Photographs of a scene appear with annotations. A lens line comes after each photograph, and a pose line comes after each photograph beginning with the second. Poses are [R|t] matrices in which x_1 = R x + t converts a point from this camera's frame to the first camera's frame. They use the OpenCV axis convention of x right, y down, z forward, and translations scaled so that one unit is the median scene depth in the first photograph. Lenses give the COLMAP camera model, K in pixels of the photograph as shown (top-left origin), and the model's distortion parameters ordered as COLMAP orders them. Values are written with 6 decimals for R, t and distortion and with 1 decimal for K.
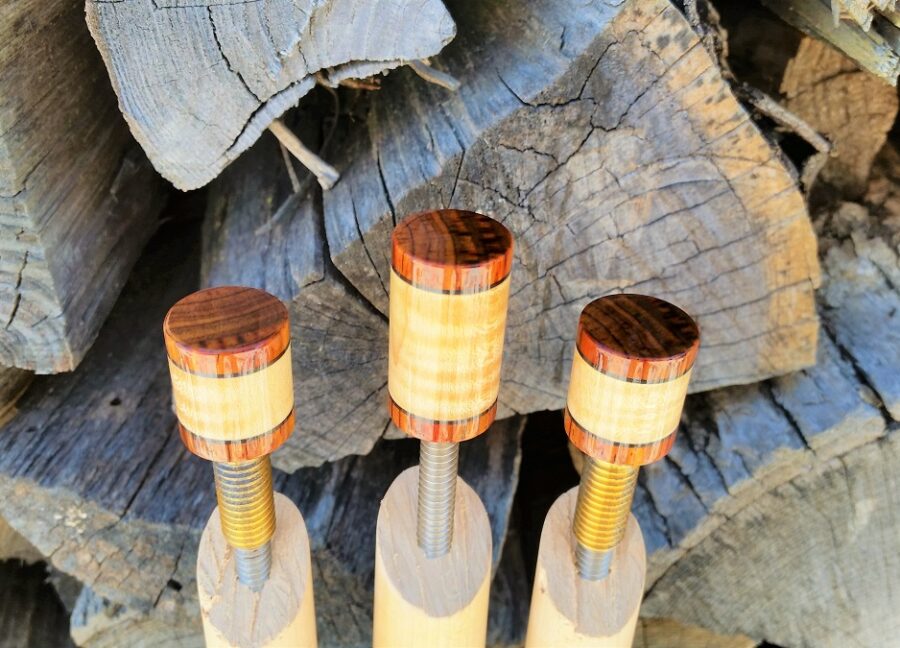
lens RADIAL K [[994.7, 0, 438.0], [0, 994.7, 324.6], [0, 0, 1]] dist [0.232826, -0.806964]
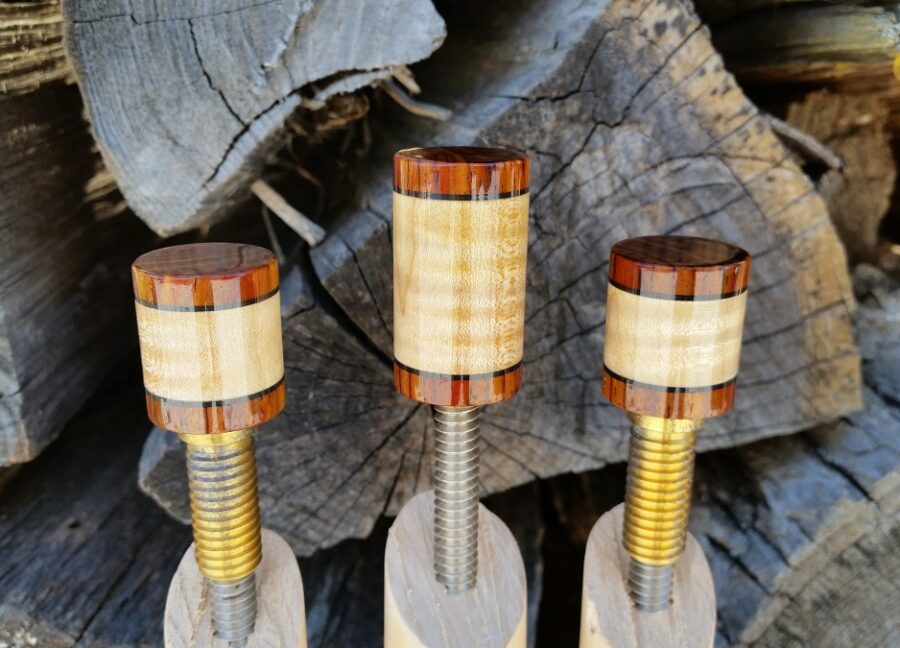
lens RADIAL K [[994.7, 0, 438.0], [0, 994.7, 324.6], [0, 0, 1]] dist [0.232826, -0.806964]
pose [[0.998378, -0.048888, 0.029171, -0.028670], [0.055255, 0.955496, -0.289784, 0.229288], [-0.013706, 0.290926, 0.956647, 0.137833]]
